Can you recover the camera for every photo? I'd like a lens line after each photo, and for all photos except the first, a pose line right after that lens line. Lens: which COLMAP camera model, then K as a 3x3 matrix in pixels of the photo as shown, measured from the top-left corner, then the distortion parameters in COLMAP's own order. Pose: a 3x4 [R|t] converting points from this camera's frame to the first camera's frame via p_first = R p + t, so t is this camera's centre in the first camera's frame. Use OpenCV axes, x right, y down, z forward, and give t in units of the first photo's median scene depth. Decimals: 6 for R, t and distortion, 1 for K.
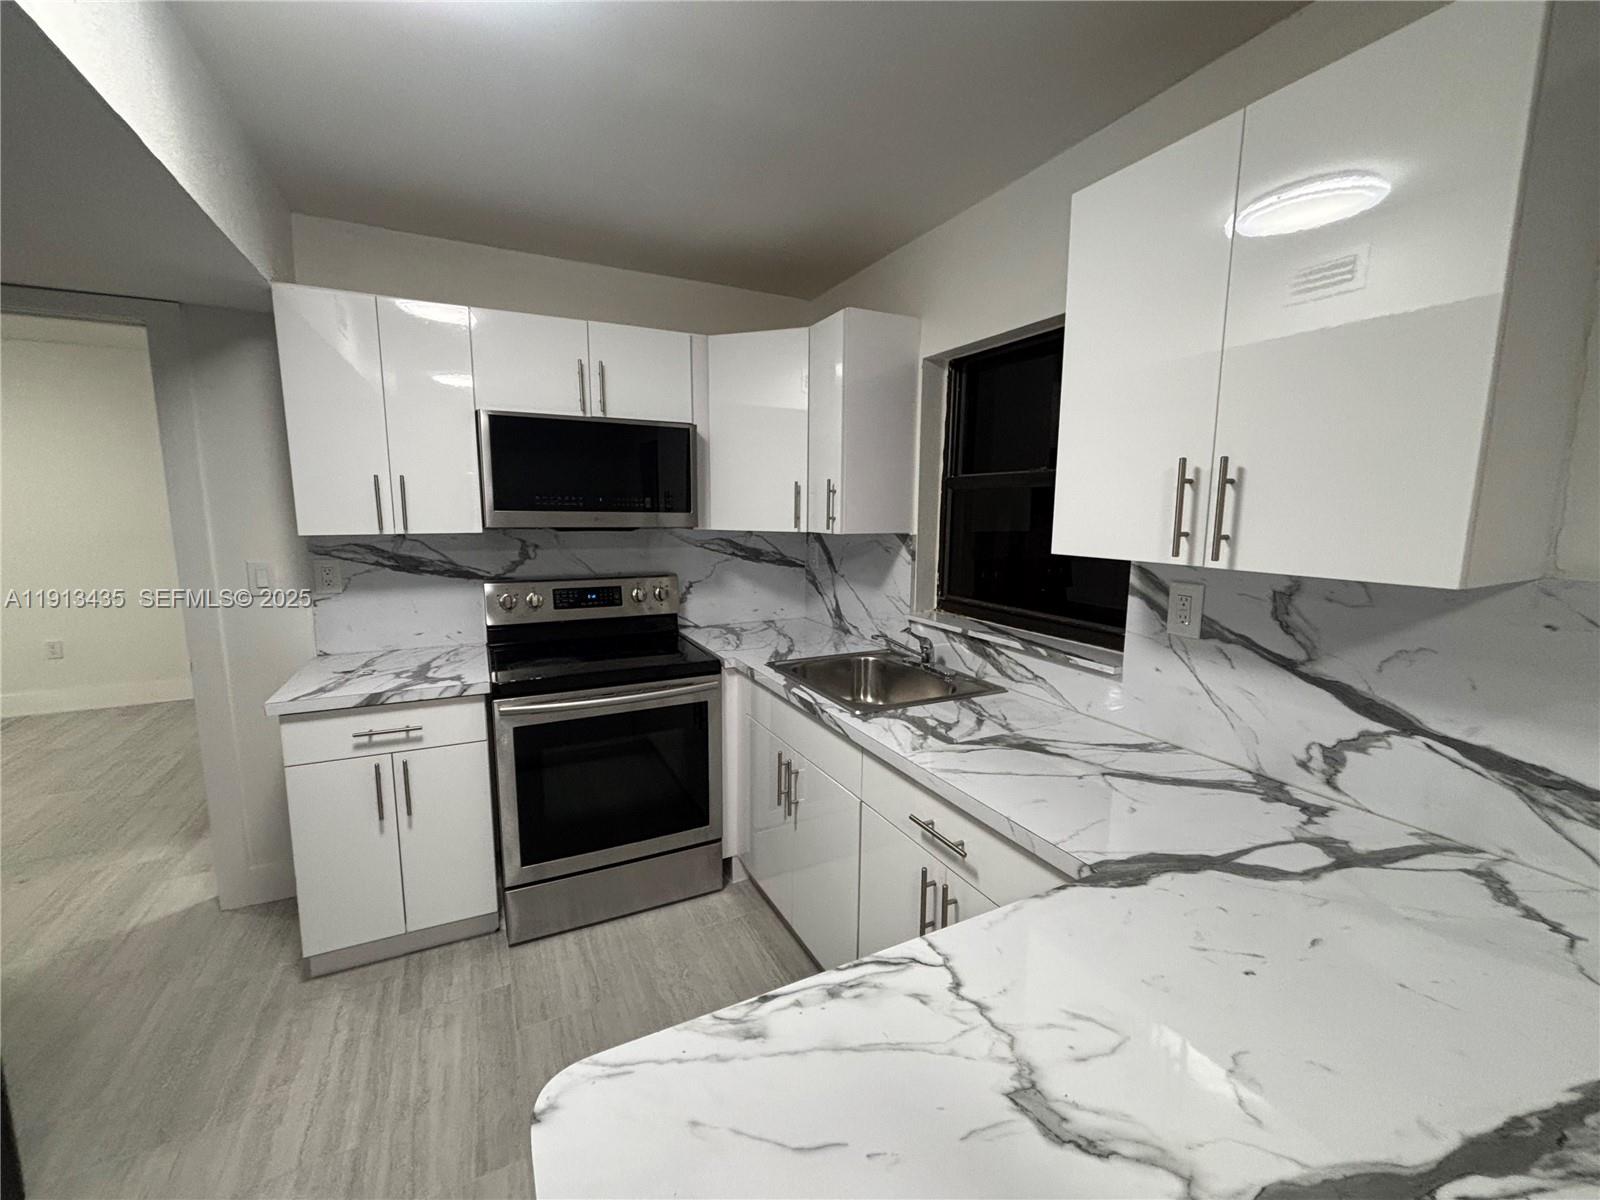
lens RADIAL K [[645.3, 0, 800.0], [0, 645.3, 600.0], [0, 0, 1]] dist [-0.000162, -0.000381]
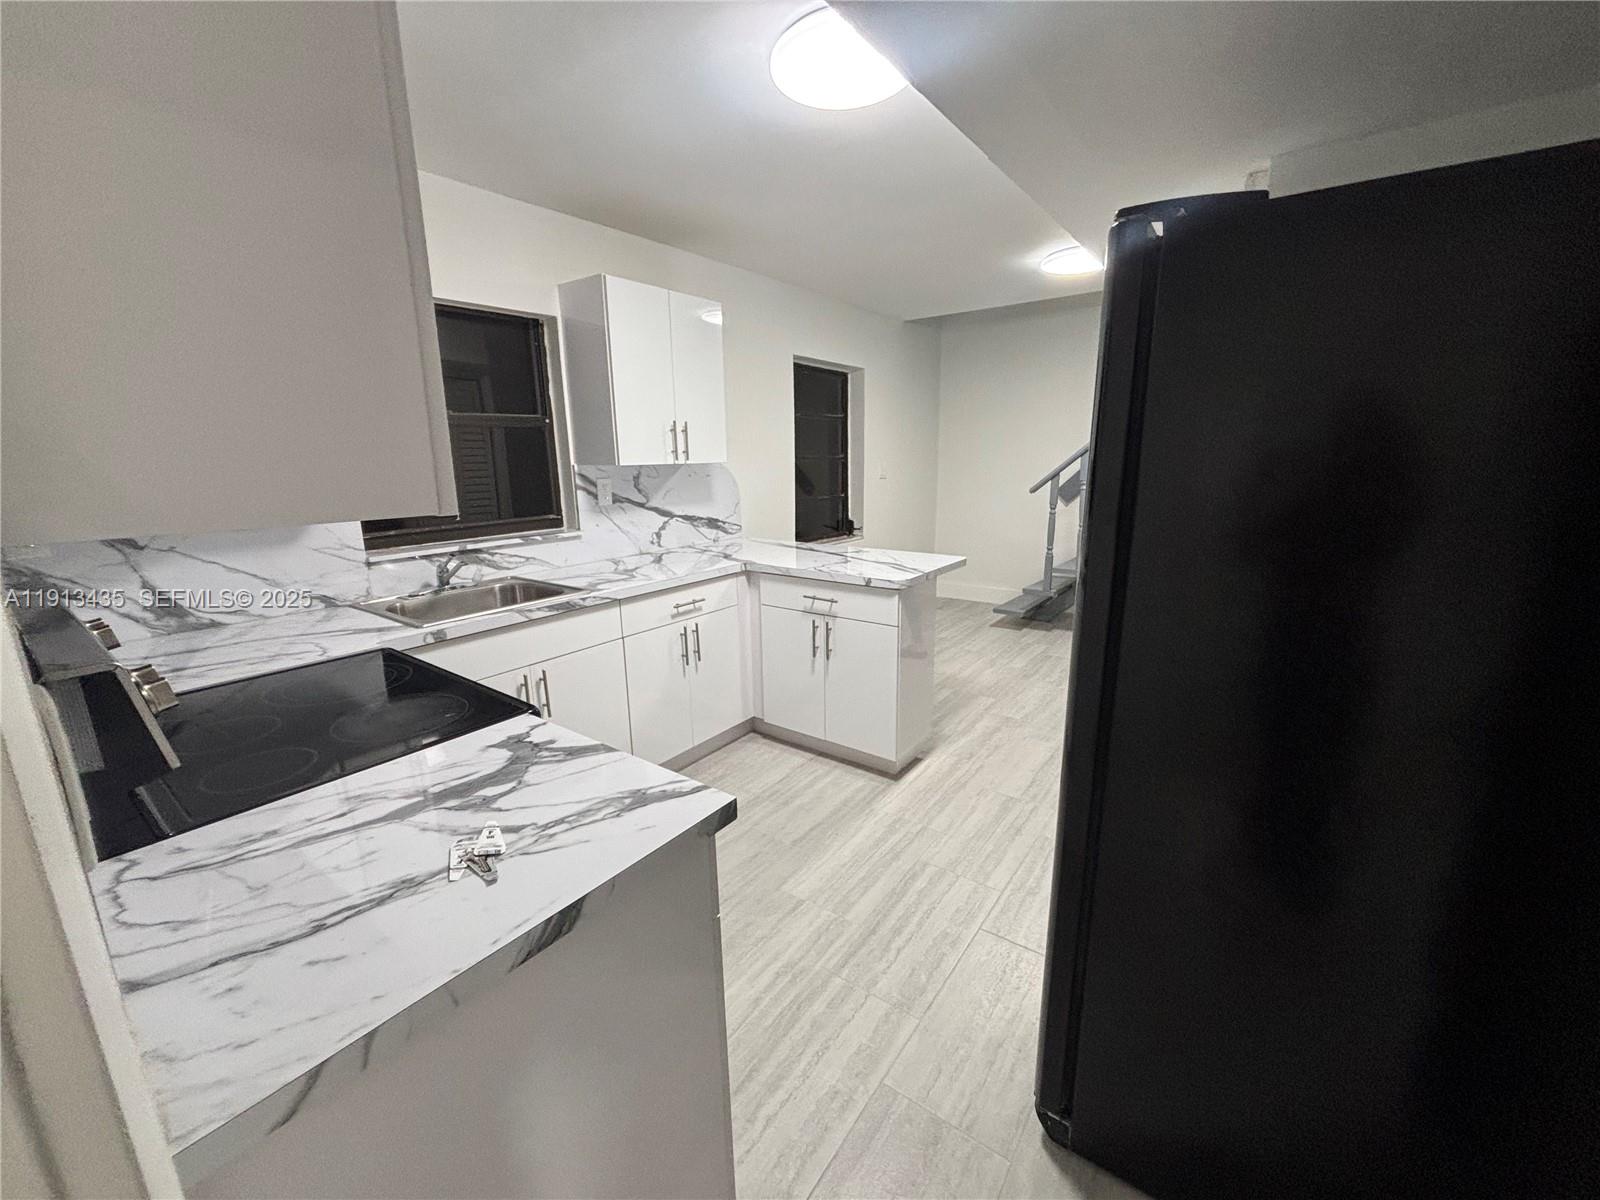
lens RADIAL K [[645.3, 0, 800.0], [0, 645.3, 600.0], [0, 0, 1]] dist [-0.000162, -0.000381]
pose [[-0.450591, -0.209060, 0.867906, -1.497841], [0.131608, 0.946015, 0.296201, -0.181093], [-0.882976, 0.247690, -0.398752, 1.310499]]
